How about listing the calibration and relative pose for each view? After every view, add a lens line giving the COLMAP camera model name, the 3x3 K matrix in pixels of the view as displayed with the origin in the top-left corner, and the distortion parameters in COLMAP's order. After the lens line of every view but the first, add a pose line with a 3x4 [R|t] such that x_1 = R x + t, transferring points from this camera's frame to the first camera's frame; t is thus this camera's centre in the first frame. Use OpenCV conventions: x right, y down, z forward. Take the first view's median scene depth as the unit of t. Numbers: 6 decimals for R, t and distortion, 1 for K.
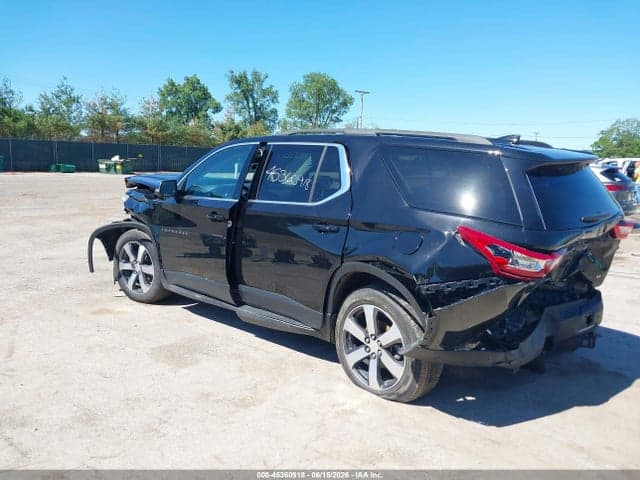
lens RADIAL K [[504.7, 0, 317.4], [0, 504.7, 230.7], [0, 0, 1]] dist [0.027143, -0.043171]
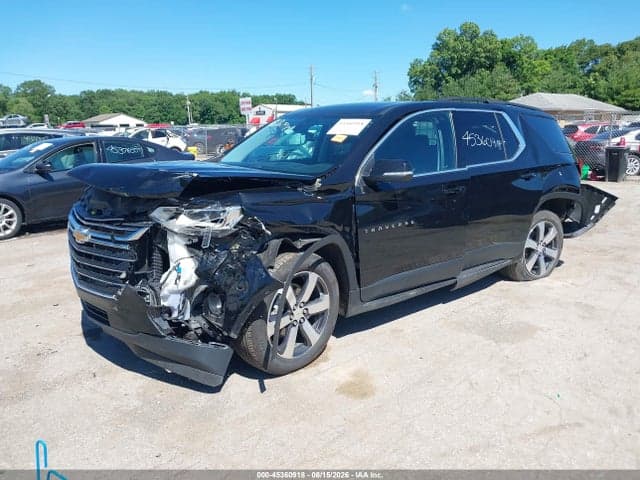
lens RADIAL K [[504.7, 0, 318.1], [0, 504.7, 234.7], [0, 0, 1]] dist [0.027143, -0.043171]
pose [[0.156690, -0.224933, 0.961693, -1.418517], [0.151888, 0.967625, 0.201573, -0.213553], [-0.975899, 0.114485, 0.185782, 1.341669]]
